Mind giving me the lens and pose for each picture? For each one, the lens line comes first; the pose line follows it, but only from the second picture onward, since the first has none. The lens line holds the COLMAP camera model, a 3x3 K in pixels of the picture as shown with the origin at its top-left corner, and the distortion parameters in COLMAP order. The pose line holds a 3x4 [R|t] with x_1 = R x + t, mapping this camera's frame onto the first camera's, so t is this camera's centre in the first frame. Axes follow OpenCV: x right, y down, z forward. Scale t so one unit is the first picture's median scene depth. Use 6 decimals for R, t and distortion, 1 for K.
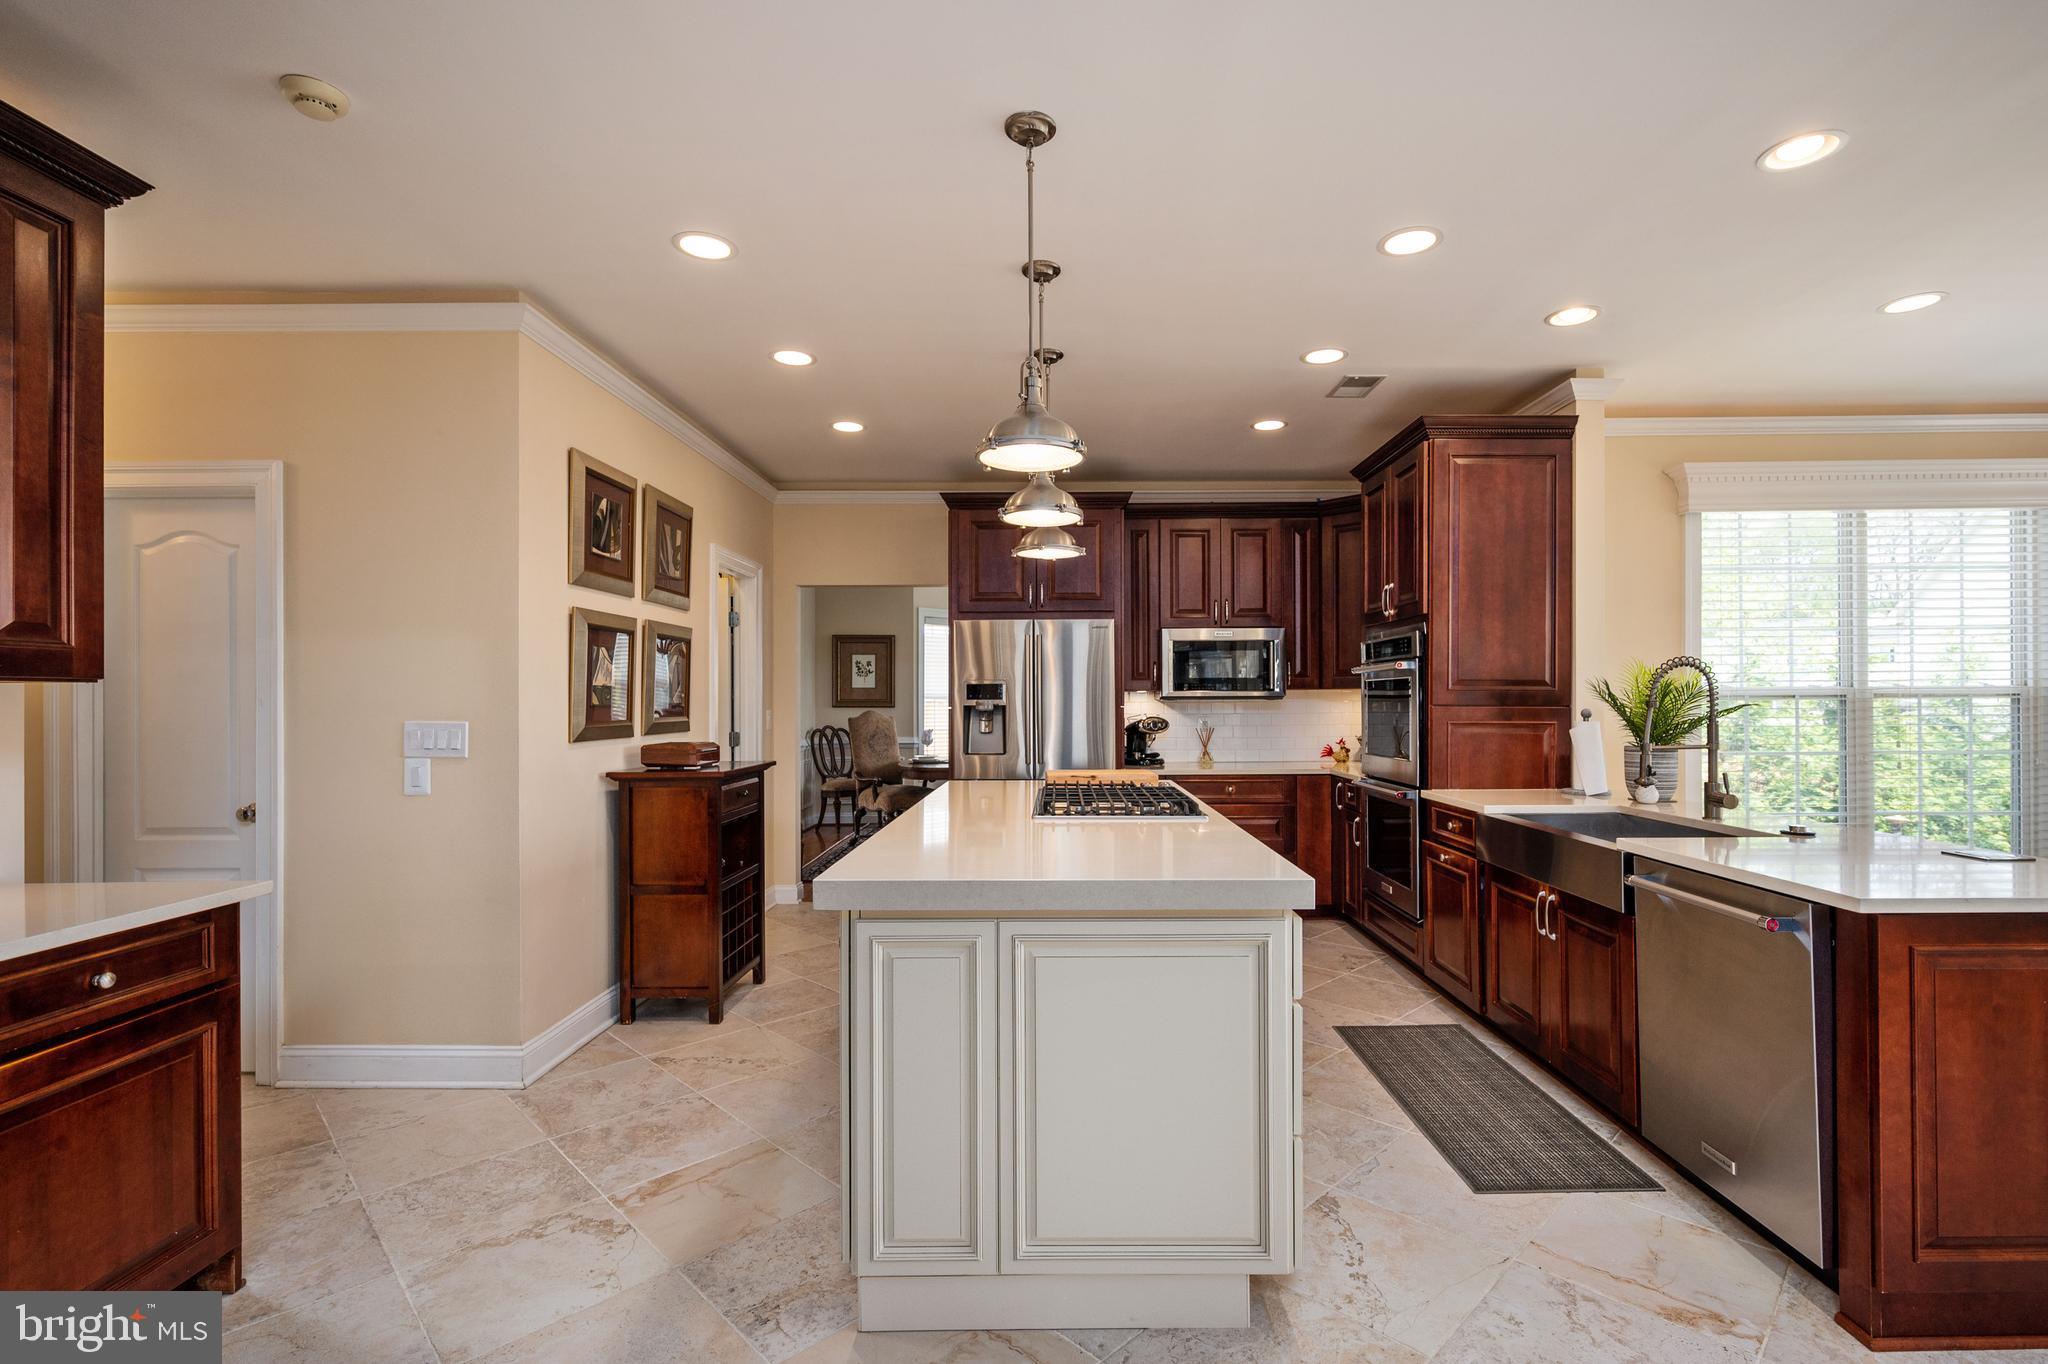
lens RADIAL K [[915.2, 0, 1057.6], [0, 915.2, 696.9], [0, 0, 1]] dist [-0.000077, 0.000019]
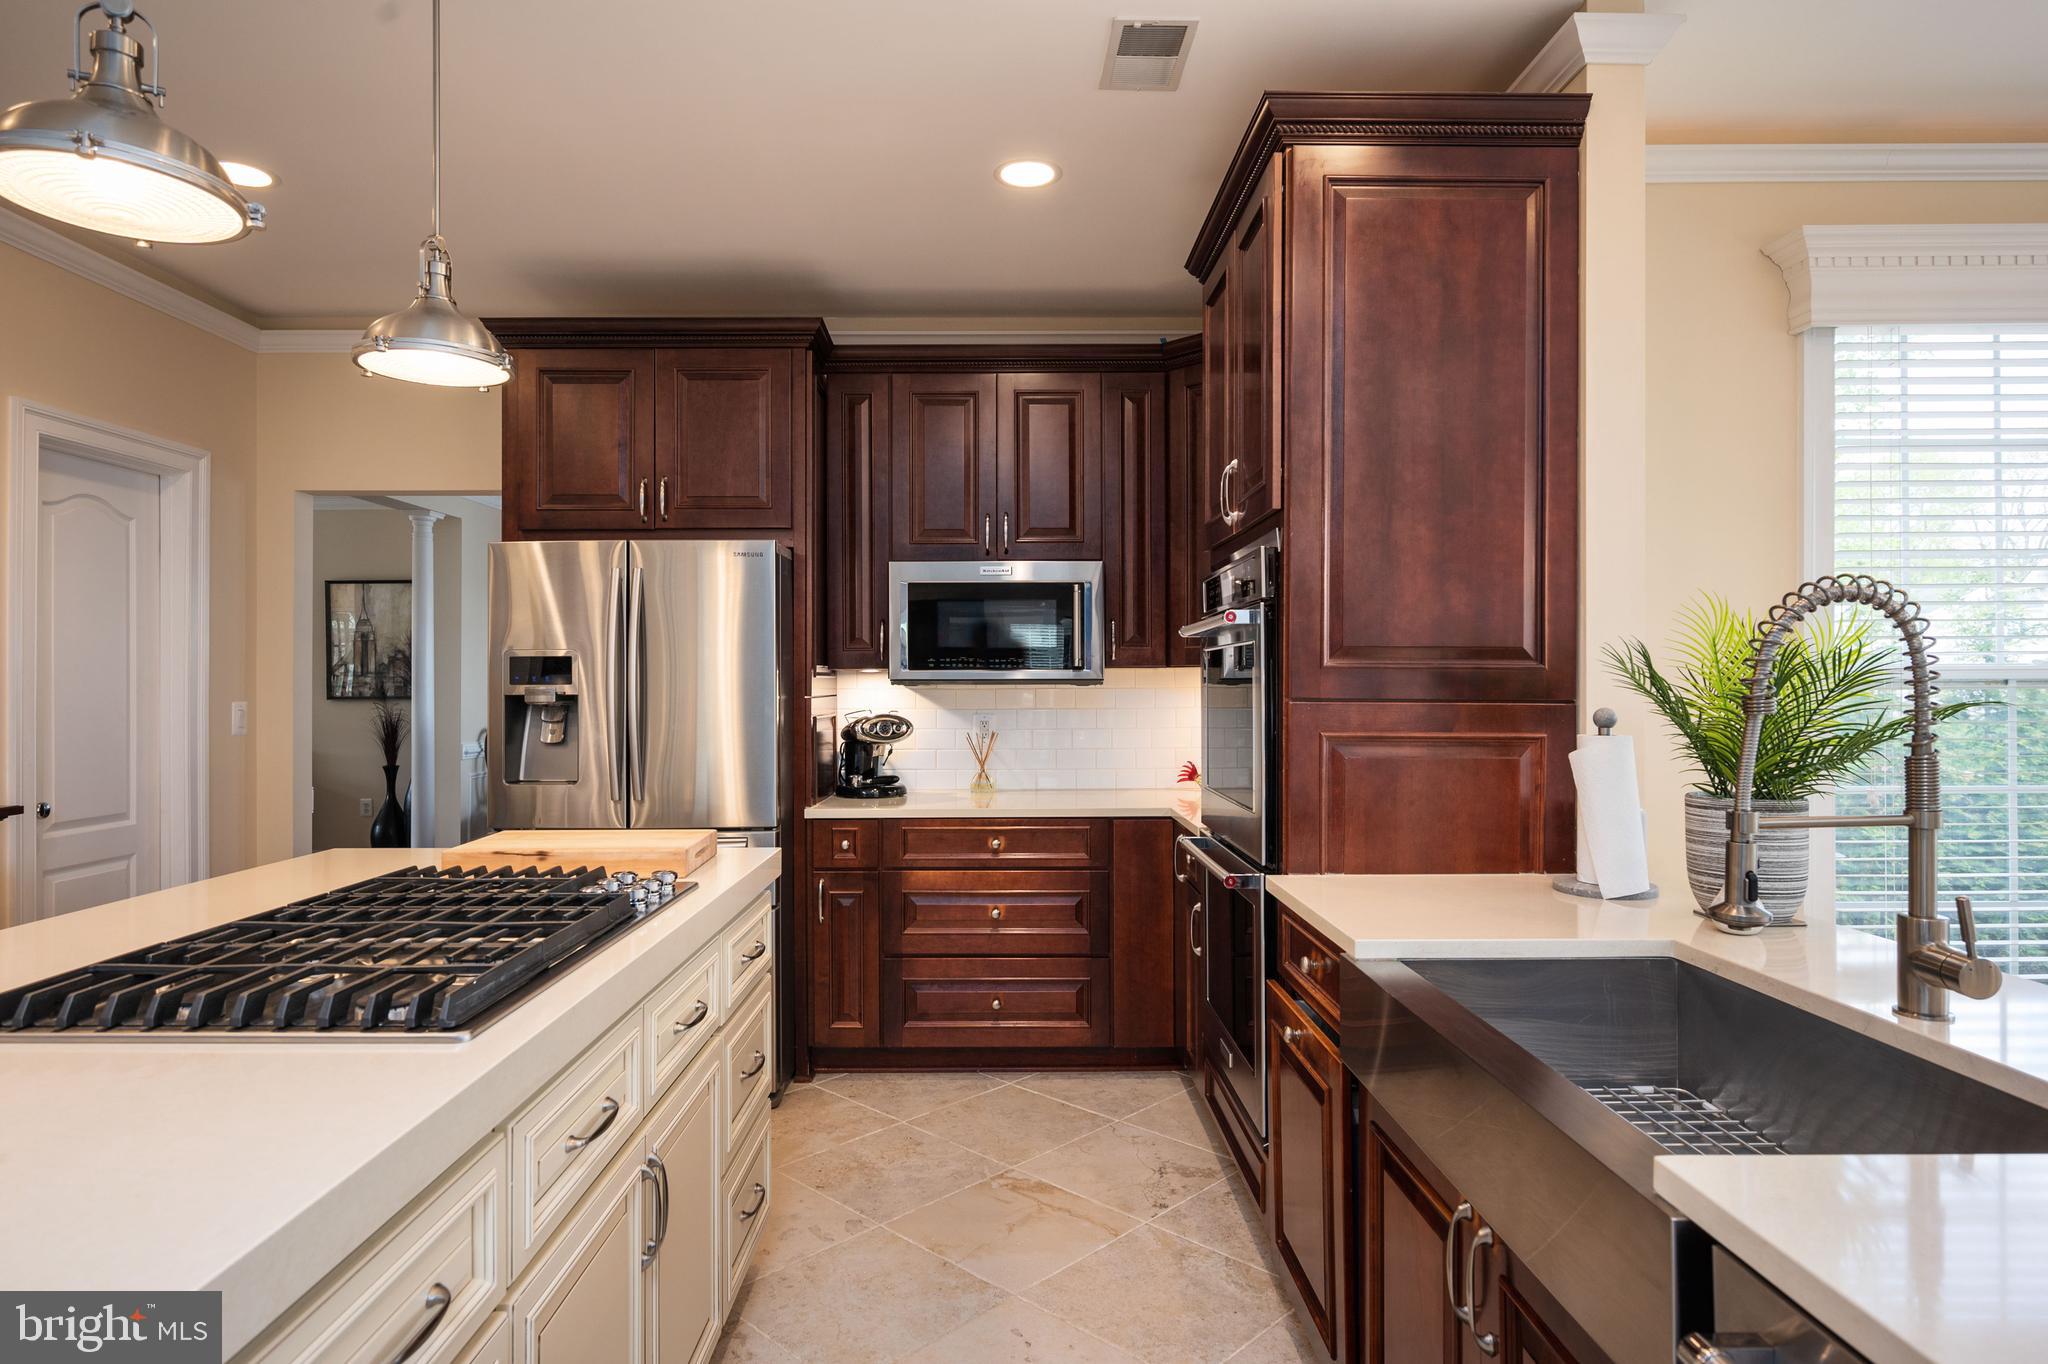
lens RADIAL K [[1128.4, 0, 996.0], [0, 1128.4, 681.4], [0, 0, 1]] dist [-0.004504, -0.001405]
pose [[0.999994, 0.002343, 0.002455, 0.251870], [-0.002349, 0.999995, 0.002168, -0.001266], [-0.002450, -0.002173, 0.999995, 0.403987]]
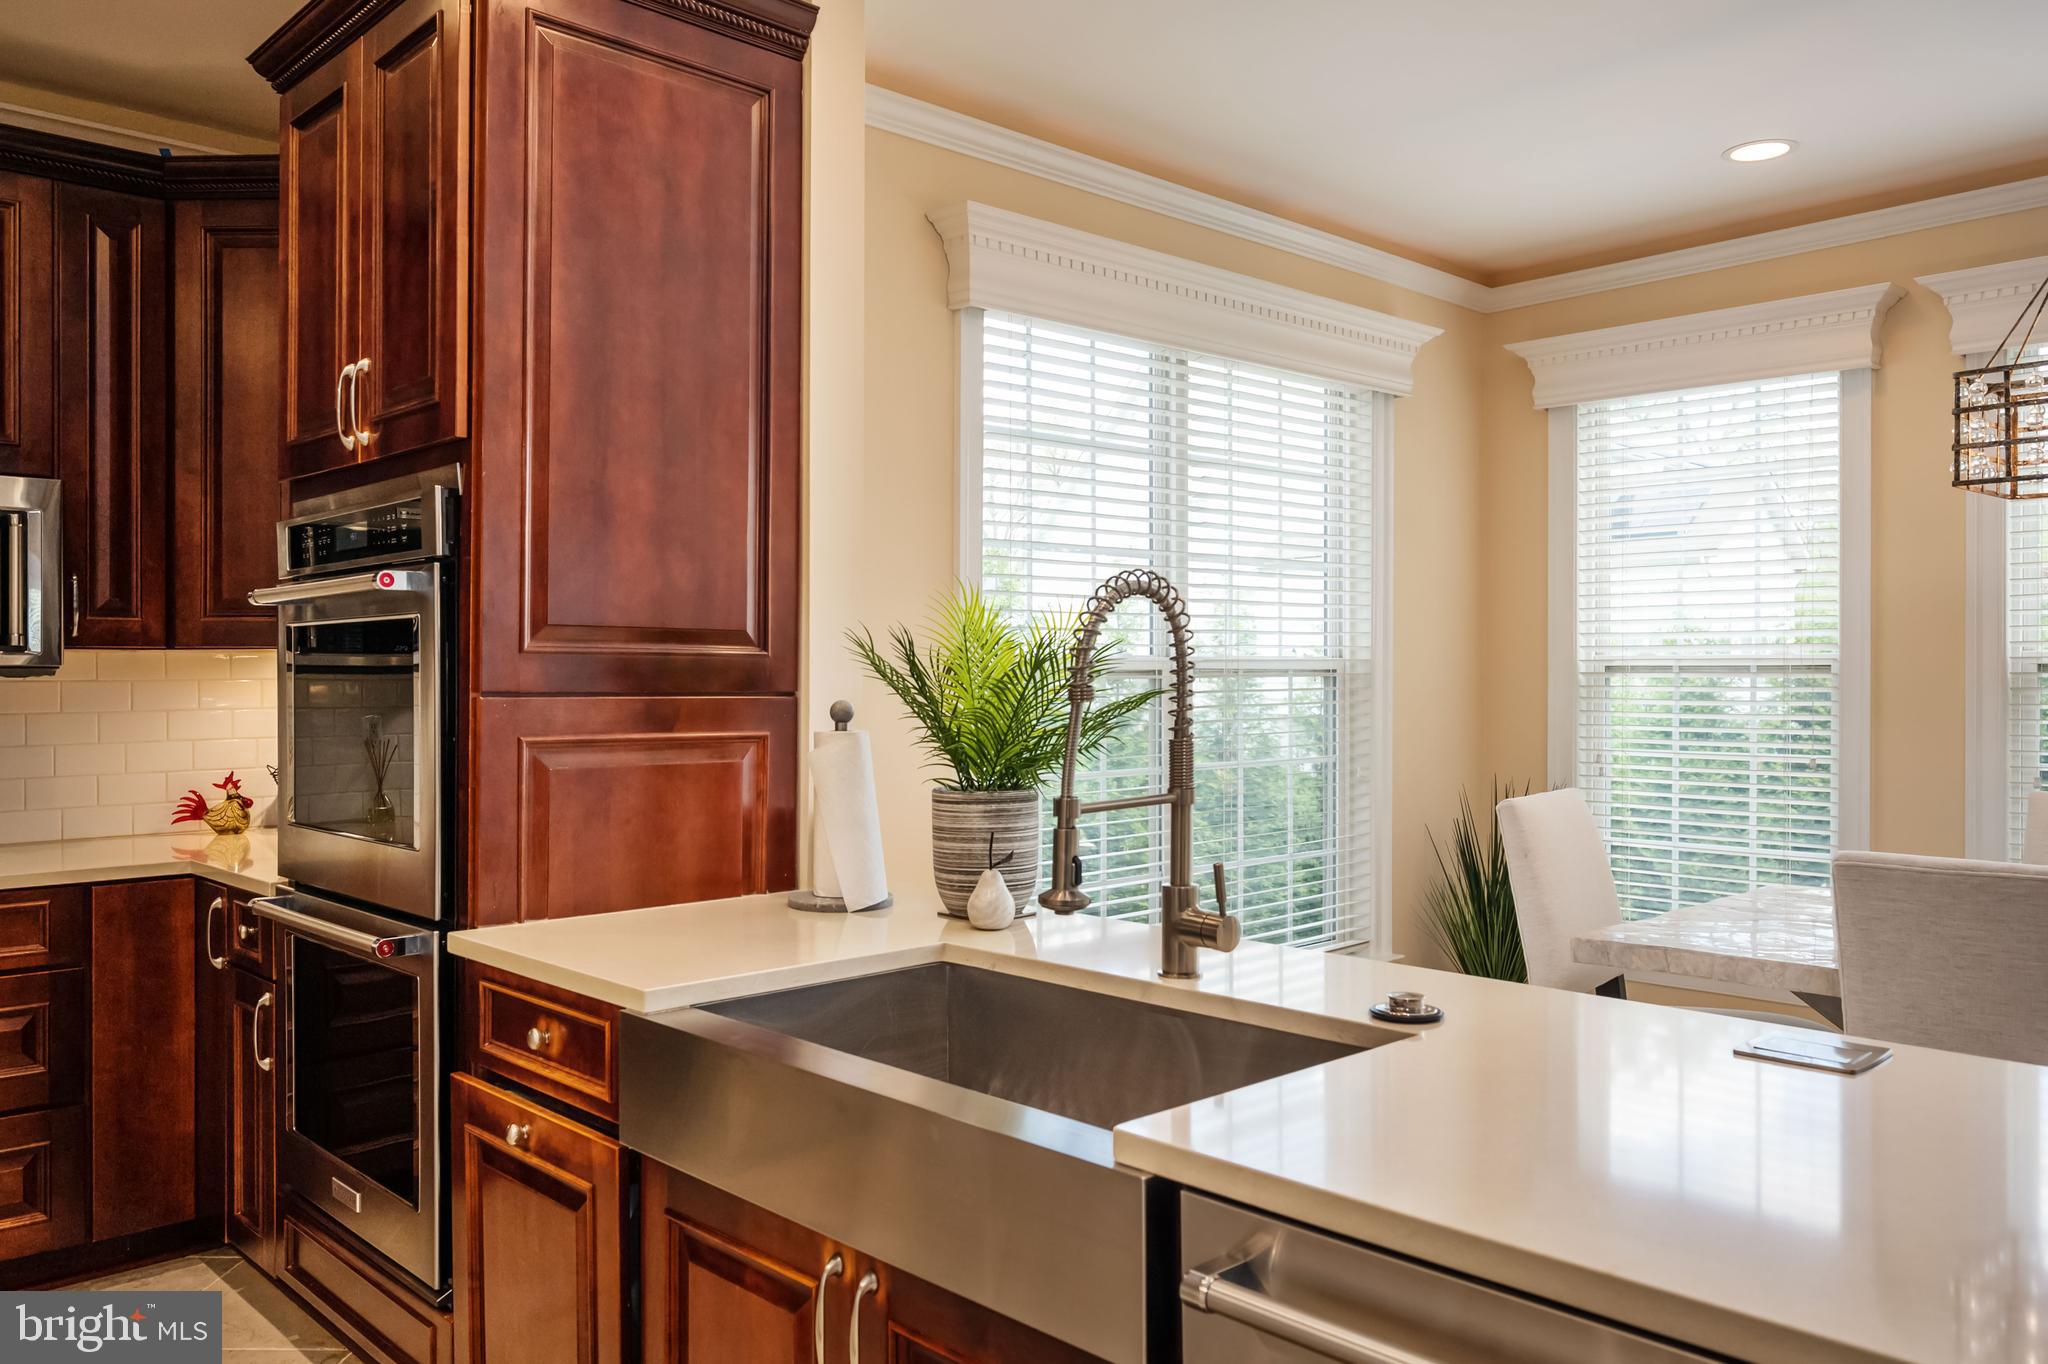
lens RADIAL K [[1530.3, 0, 1024.0], [0, 1530.3, 682.0], [0, 0, 1]] dist [-0.005995, -0.001323]
pose [[0.721468, -0.000092, 0.692448, 0.146205], [-0.004909, 0.999974, 0.005248, 0.000126], [-0.692431, -0.007185, 0.721449, 0.413752]]
